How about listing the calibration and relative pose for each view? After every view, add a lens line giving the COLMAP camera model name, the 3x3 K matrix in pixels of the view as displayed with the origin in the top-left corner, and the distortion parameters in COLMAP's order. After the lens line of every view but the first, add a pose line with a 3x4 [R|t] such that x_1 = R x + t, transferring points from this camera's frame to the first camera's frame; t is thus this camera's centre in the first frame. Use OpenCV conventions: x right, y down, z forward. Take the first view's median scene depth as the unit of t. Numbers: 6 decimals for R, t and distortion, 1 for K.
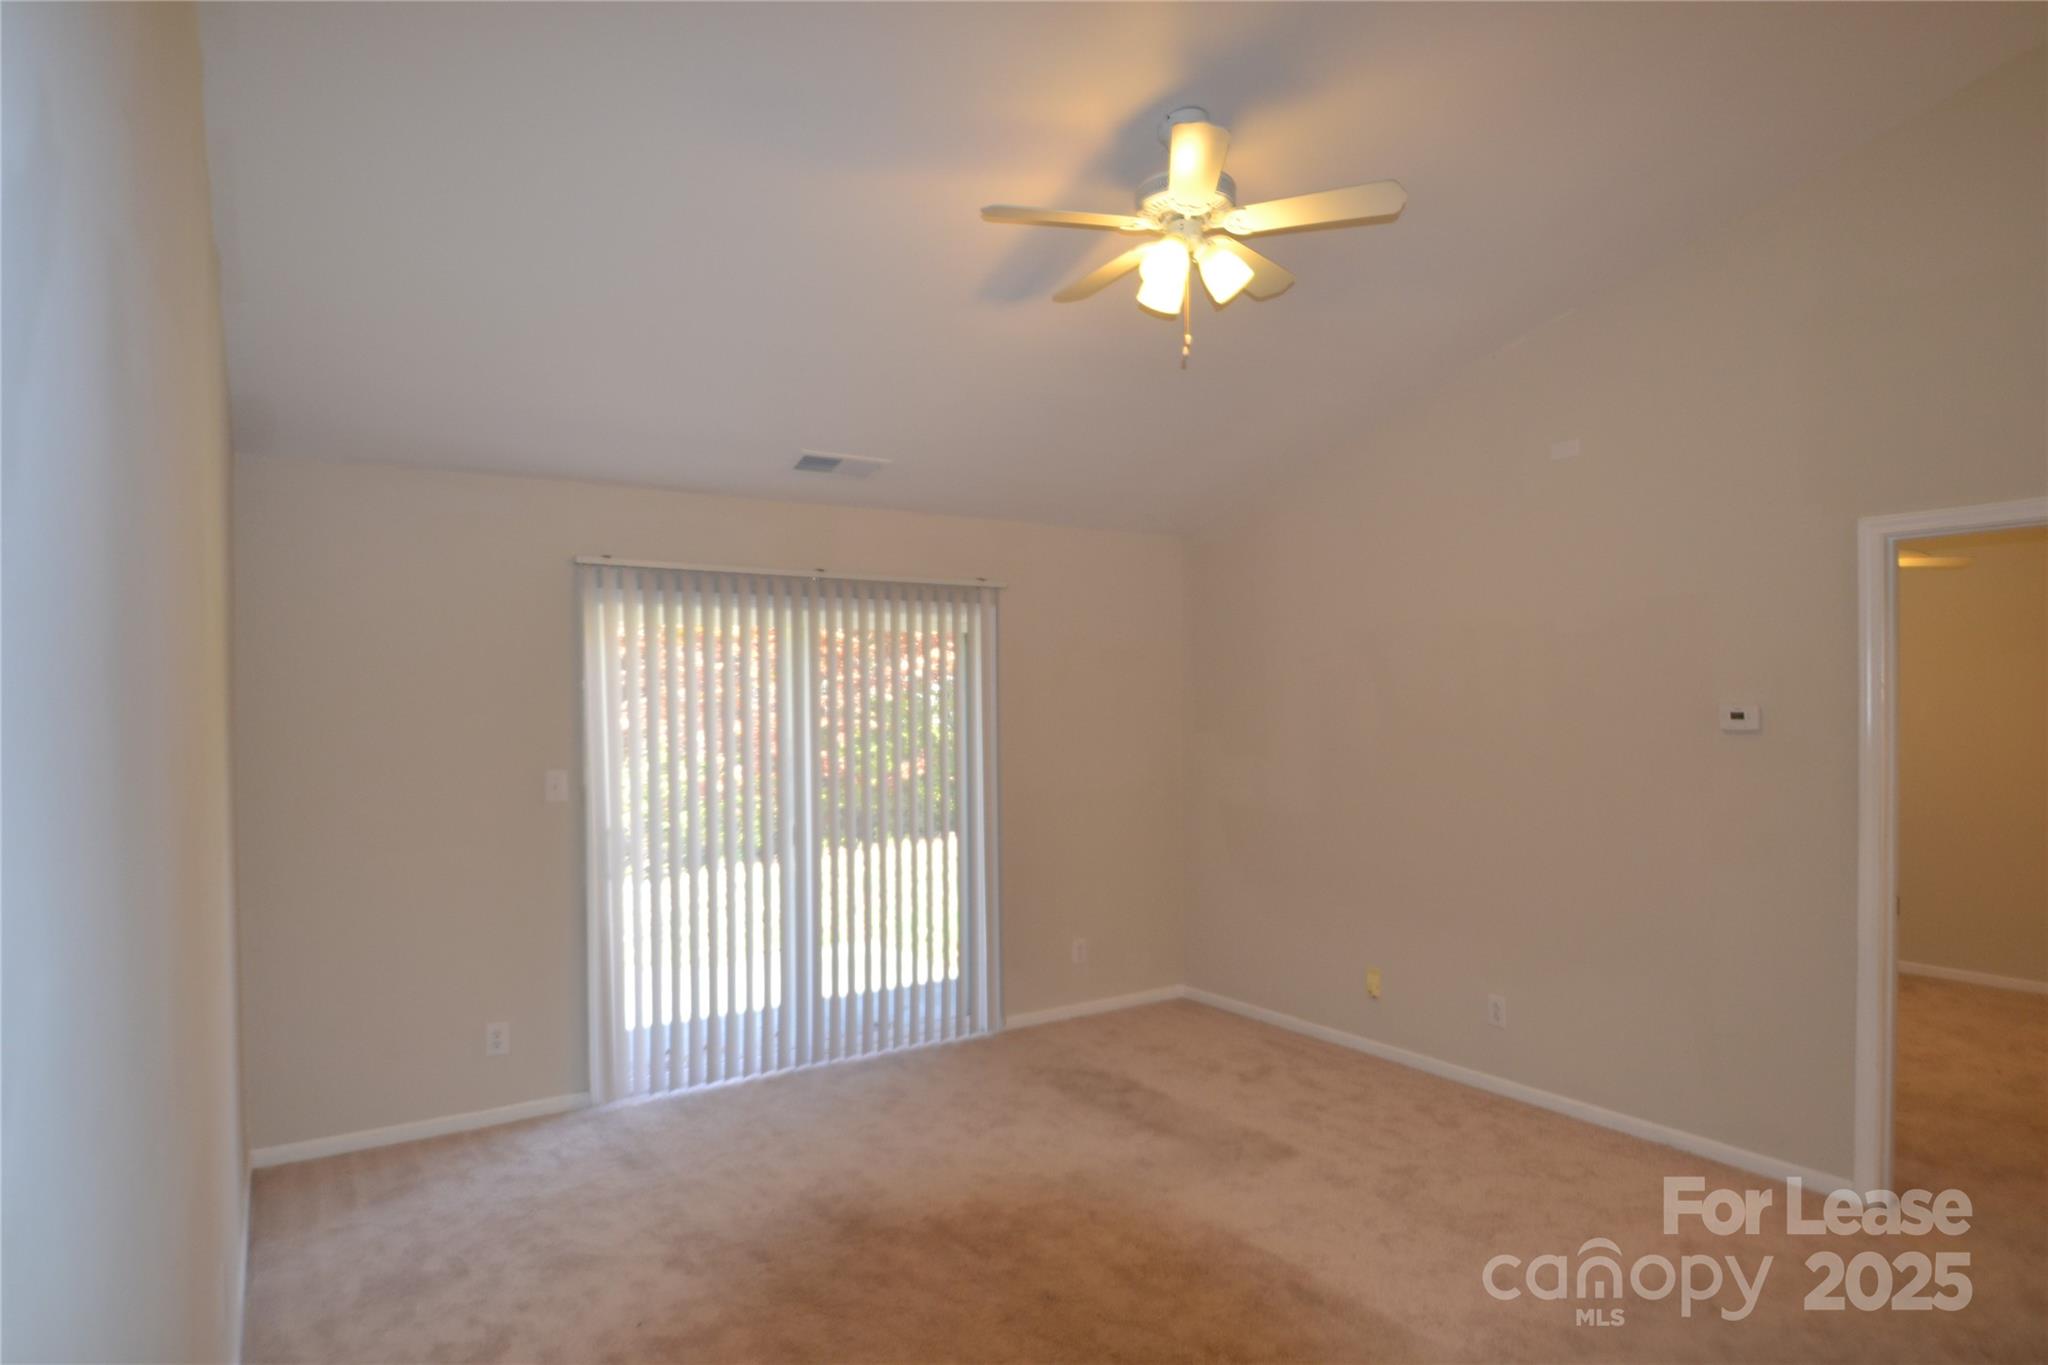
lens RADIAL K [[1139.2, 0, 989.8], [0, 1139.2, 713.6], [0, 0, 1]] dist [-0.007699, -0.016921]
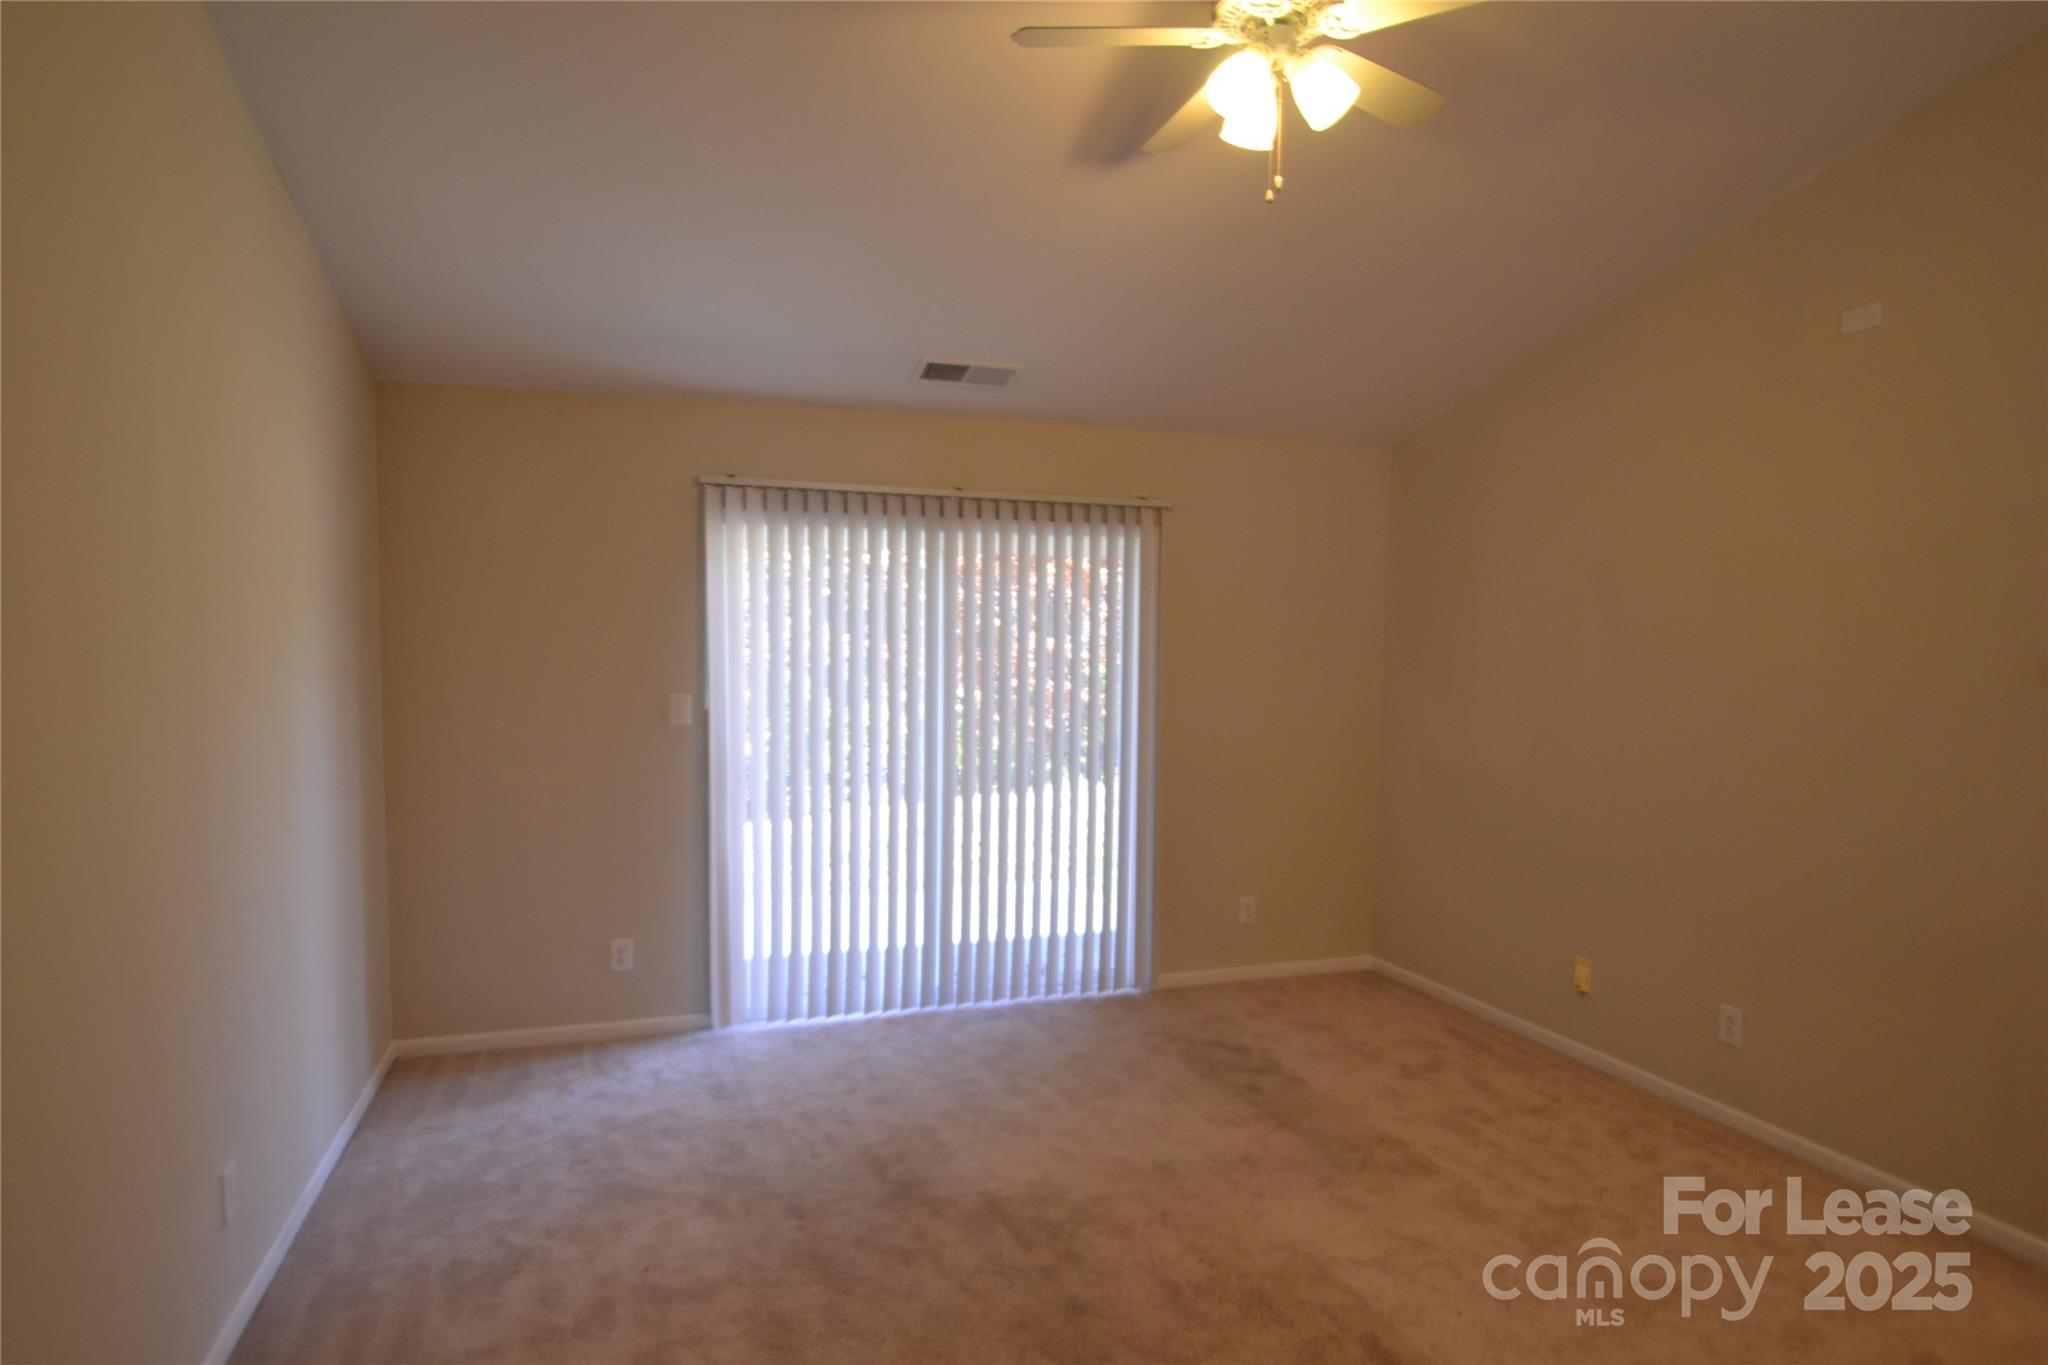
lens RADIAL K [[1139.2, 0, 989.8], [0, 1139.2, 713.6], [0, 0, 1]] dist [-0.007699, -0.016921]
pose [[0.969836, 0.035885, -0.241102, 0.120527], [-0.021689, 0.997885, 0.061281, 0.000741], [0.242791, -0.054203, 0.968563, 0.101043]]
